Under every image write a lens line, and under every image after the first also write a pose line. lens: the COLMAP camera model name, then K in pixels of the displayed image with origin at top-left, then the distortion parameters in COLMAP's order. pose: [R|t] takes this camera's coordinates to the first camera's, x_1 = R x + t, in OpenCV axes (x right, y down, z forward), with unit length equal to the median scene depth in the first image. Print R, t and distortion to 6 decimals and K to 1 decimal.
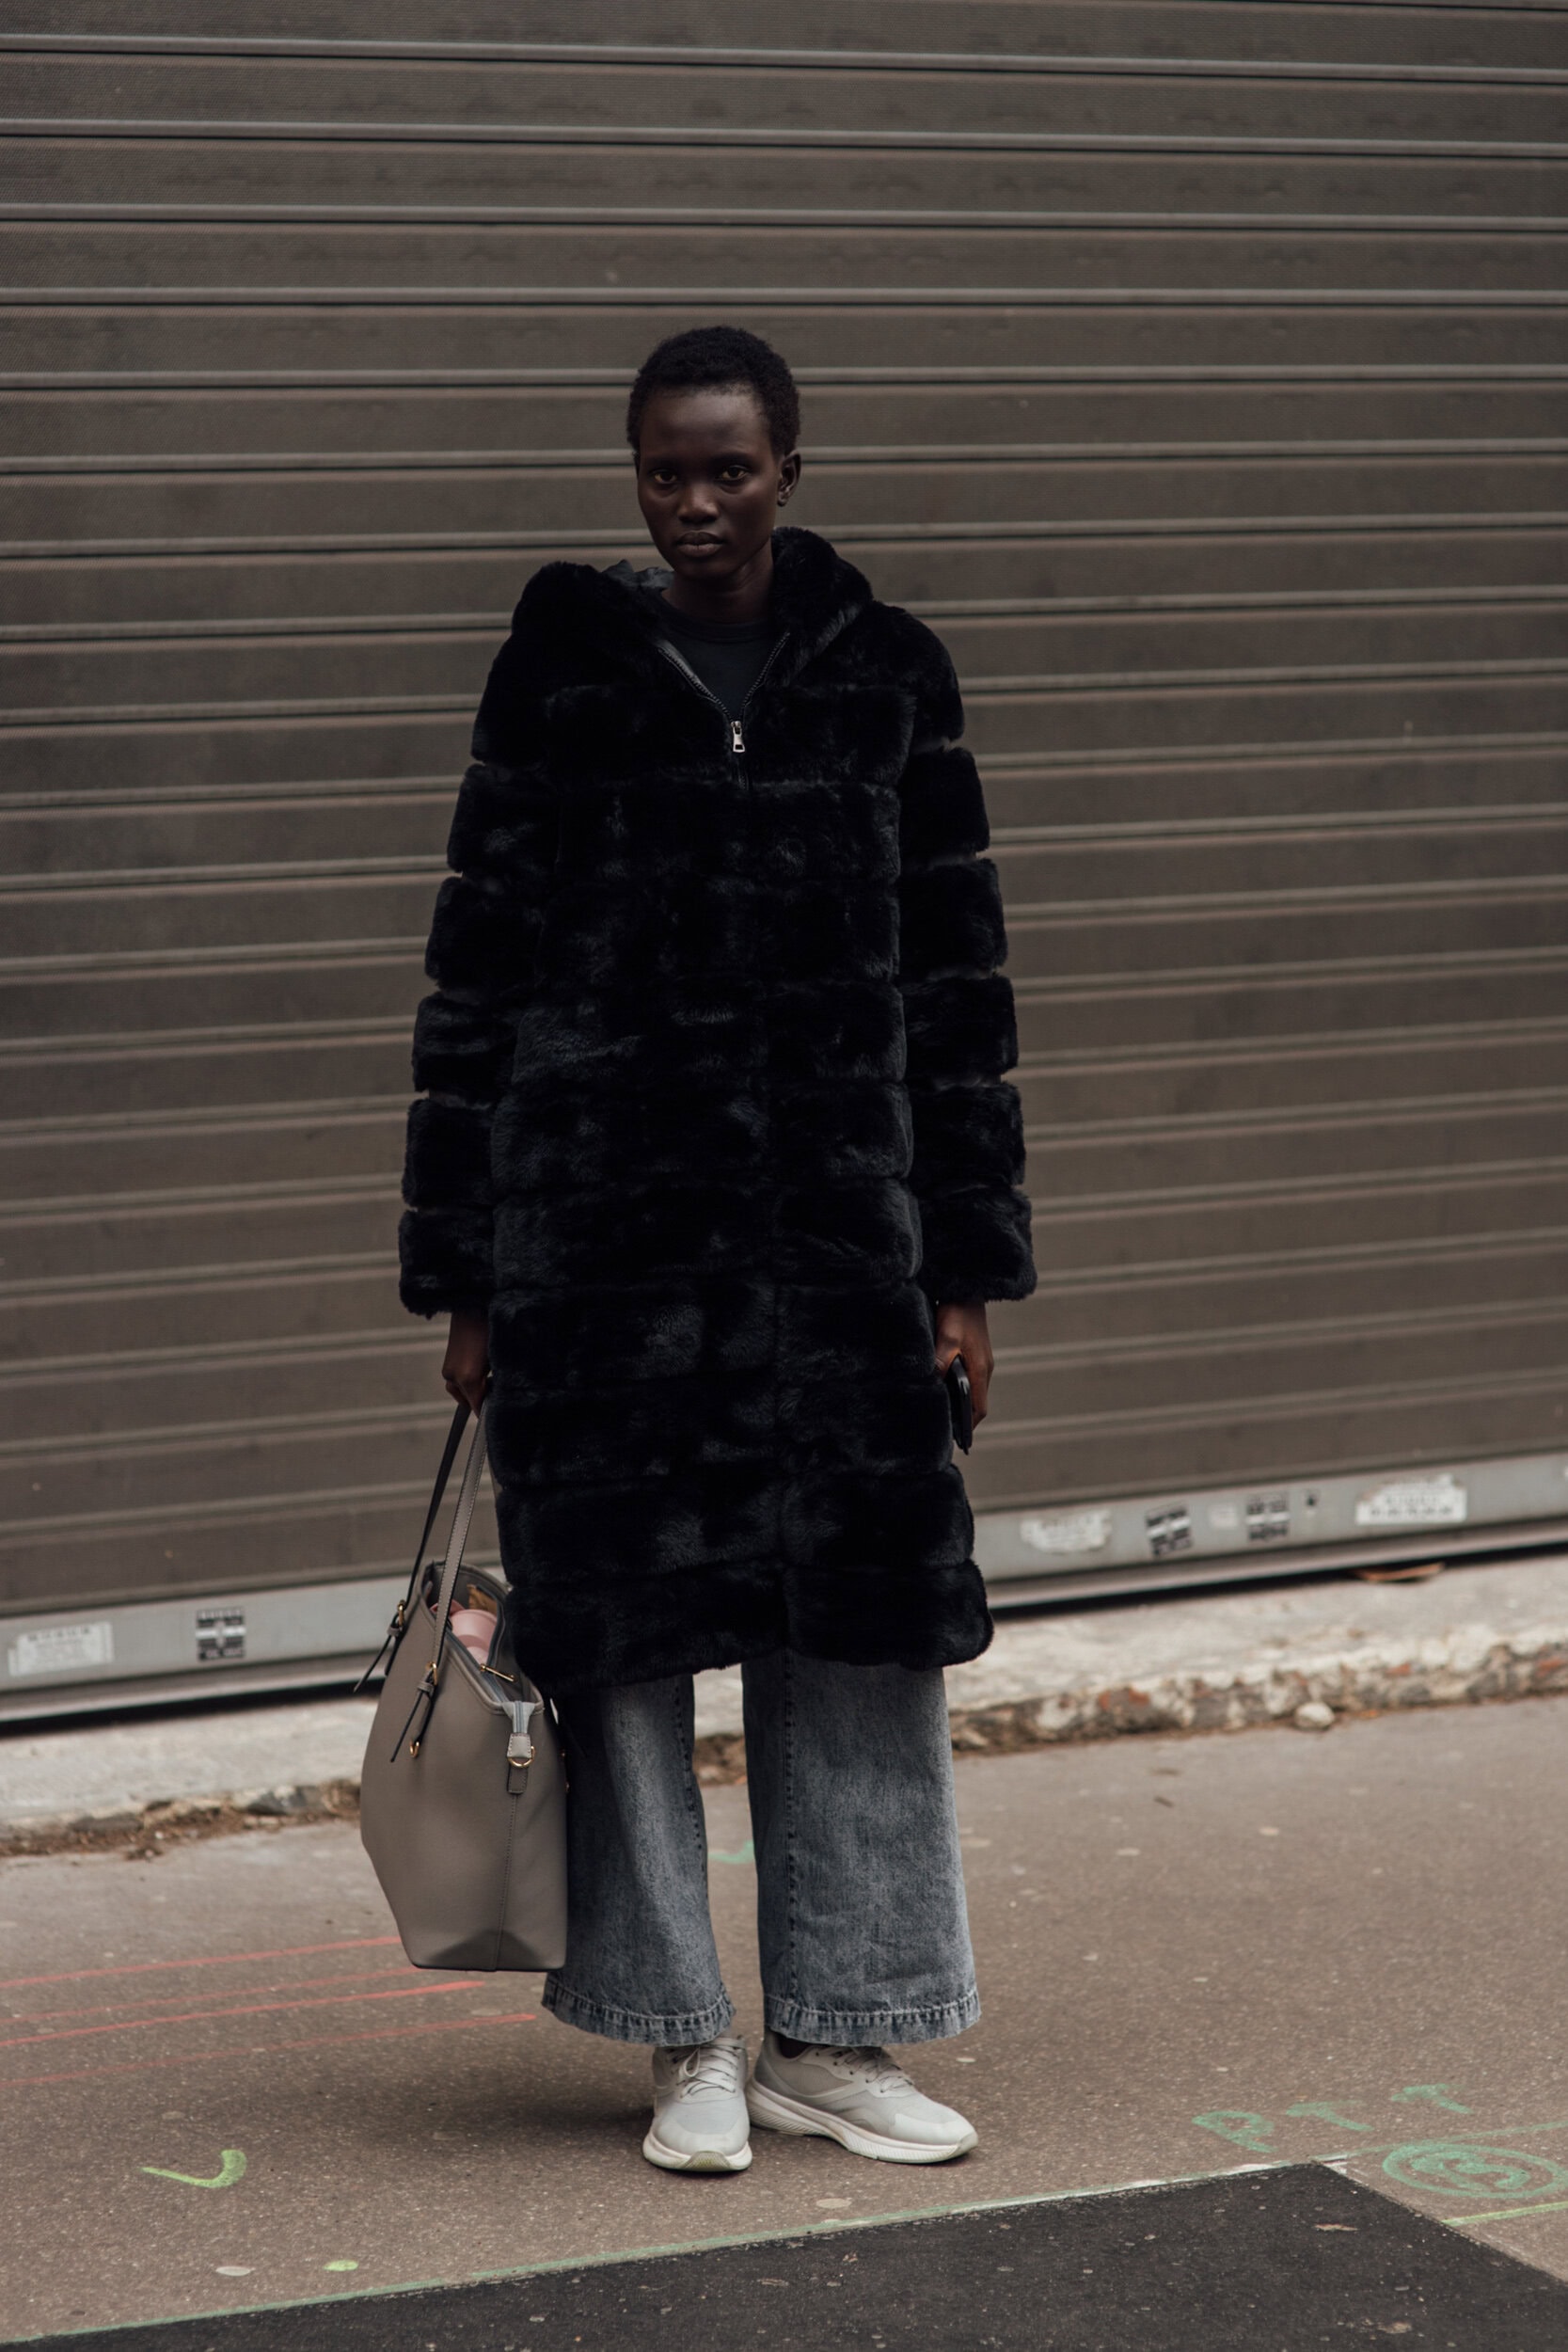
lens RADIAL K [[5621.5, 0, 767.4], [0, 5621.5, 1036.1], [0, 0, 1]] dist [0.016186, -0.536275]
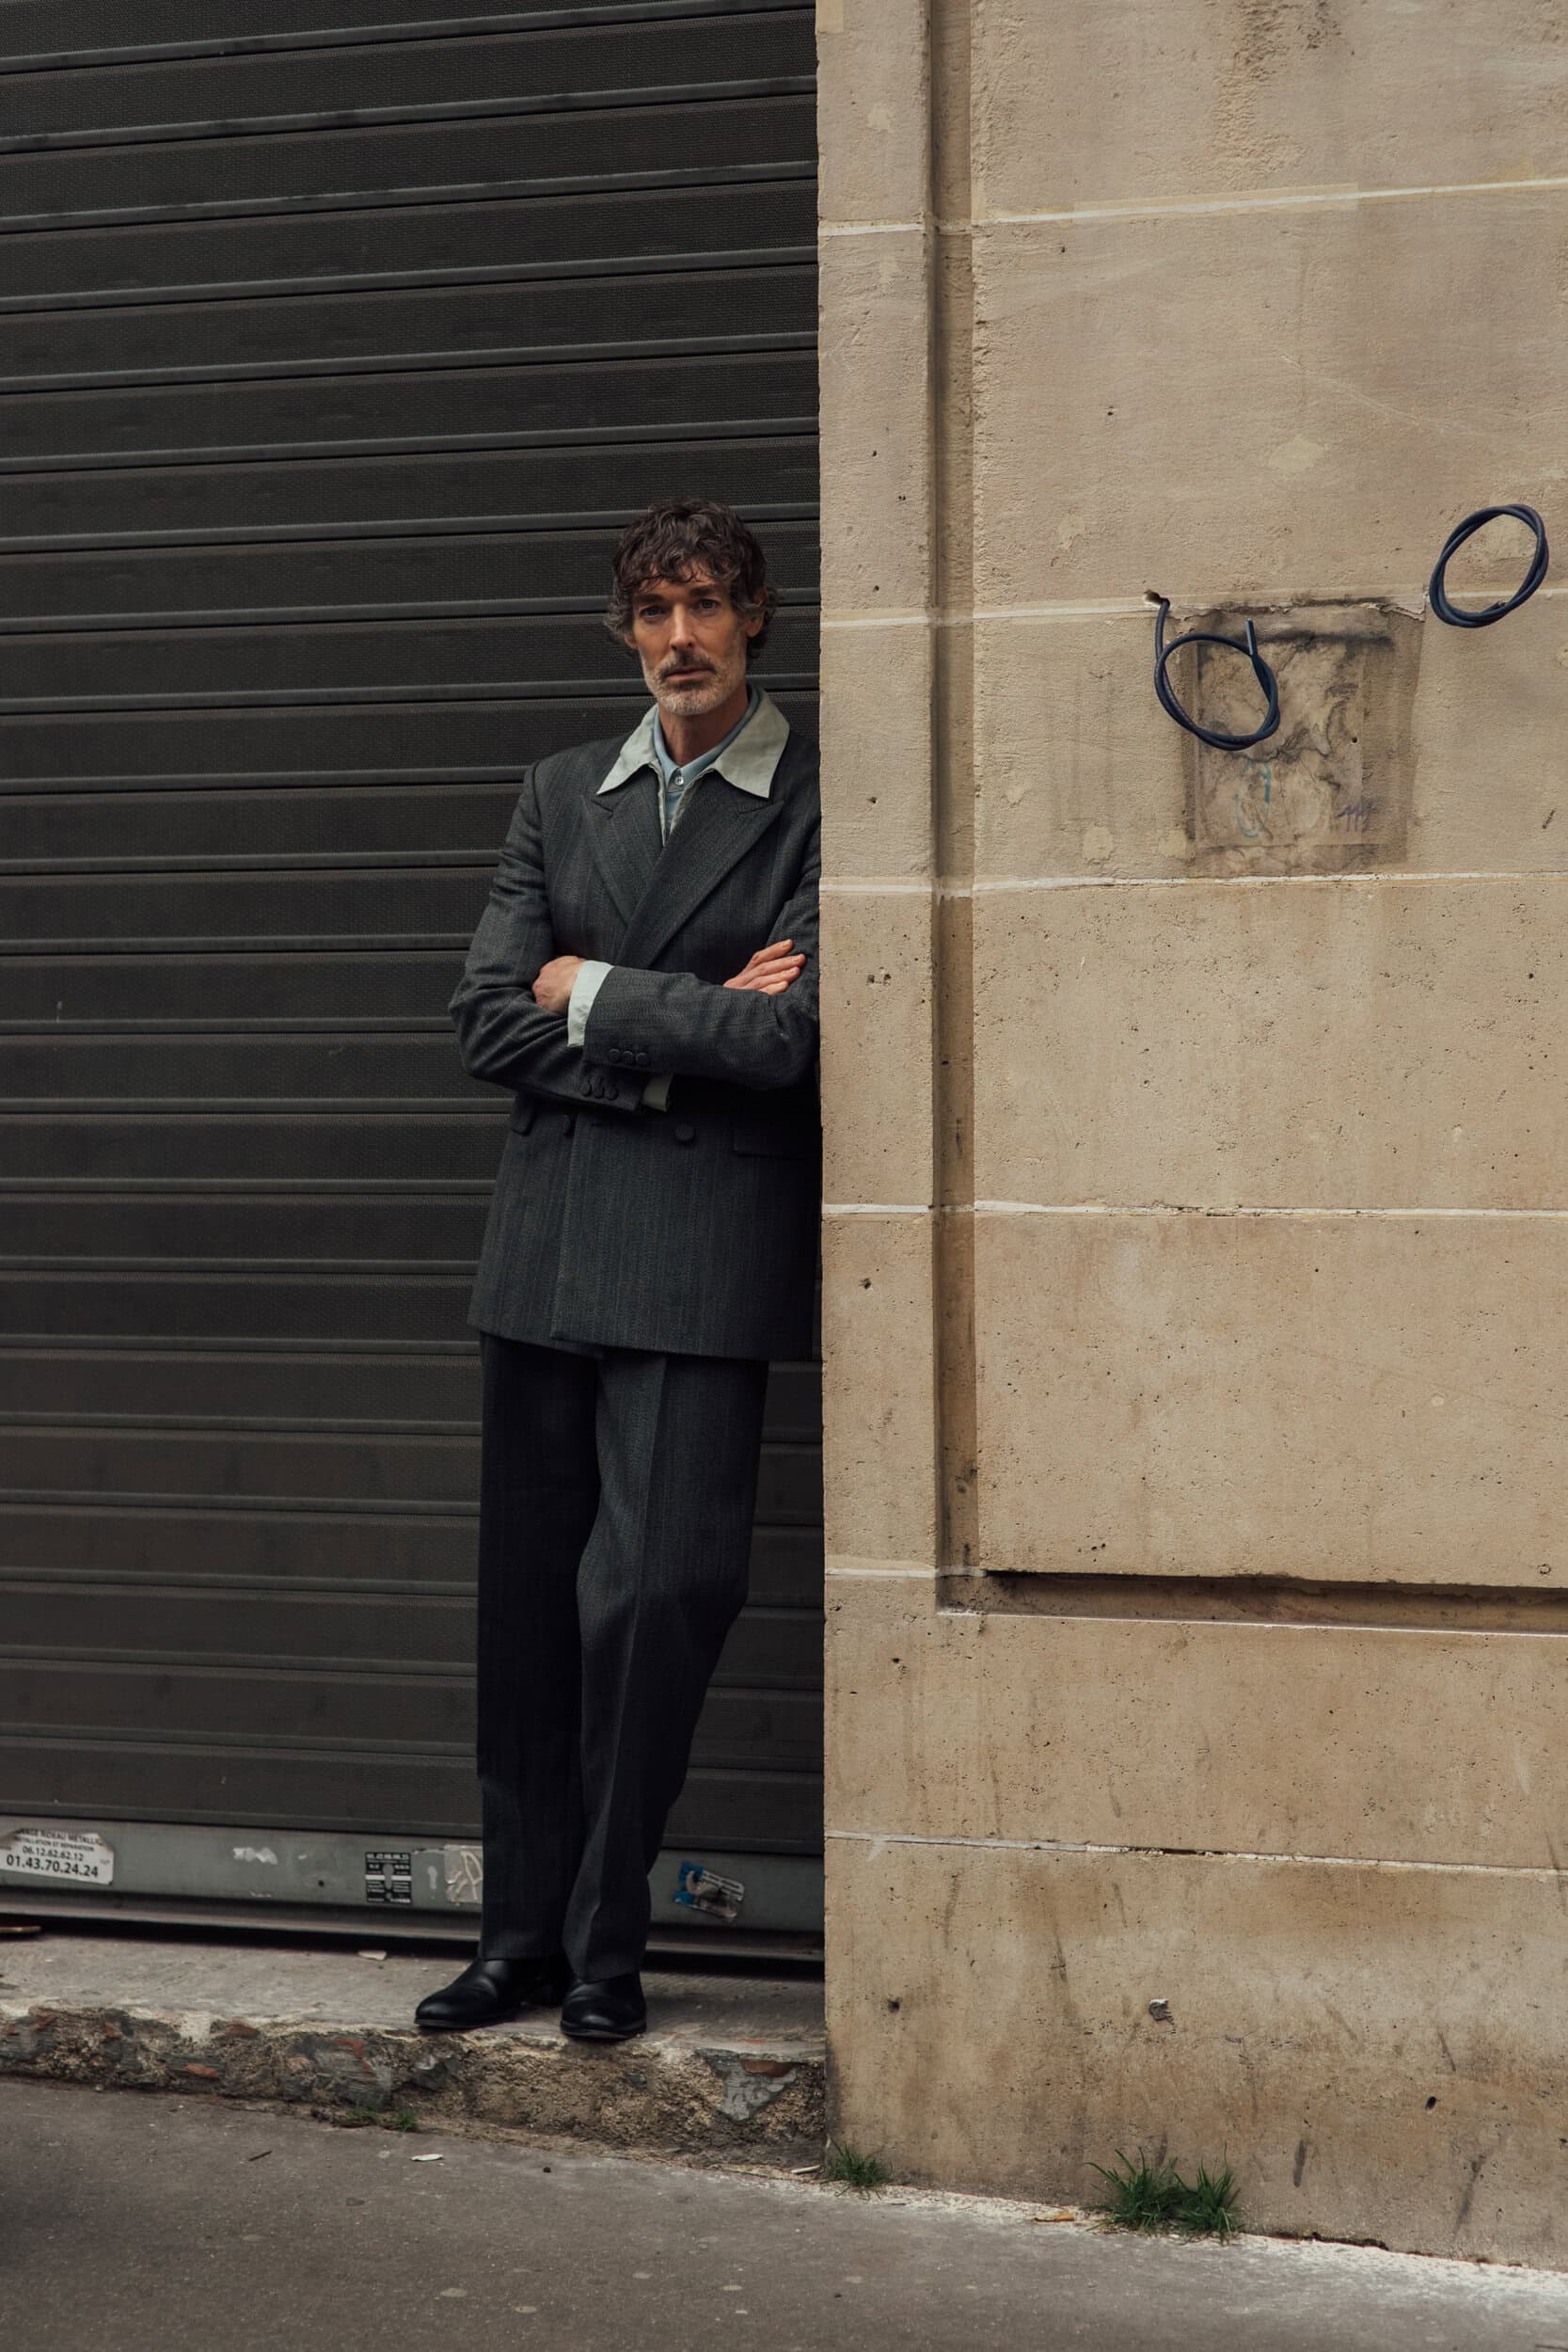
lens RADIAL K [[5621.5, 0, 767.4], [0, 5621.5, 1036.1], [0, 0, 1]] dist [0.016186, -0.536275]
pose [[0.658353, 0.018059, -0.752493, 0.924130], [-0.067799, 0.997071, -0.035389, -0.026601], [0.749650, 0.074317, 0.657649, 0.505930]]
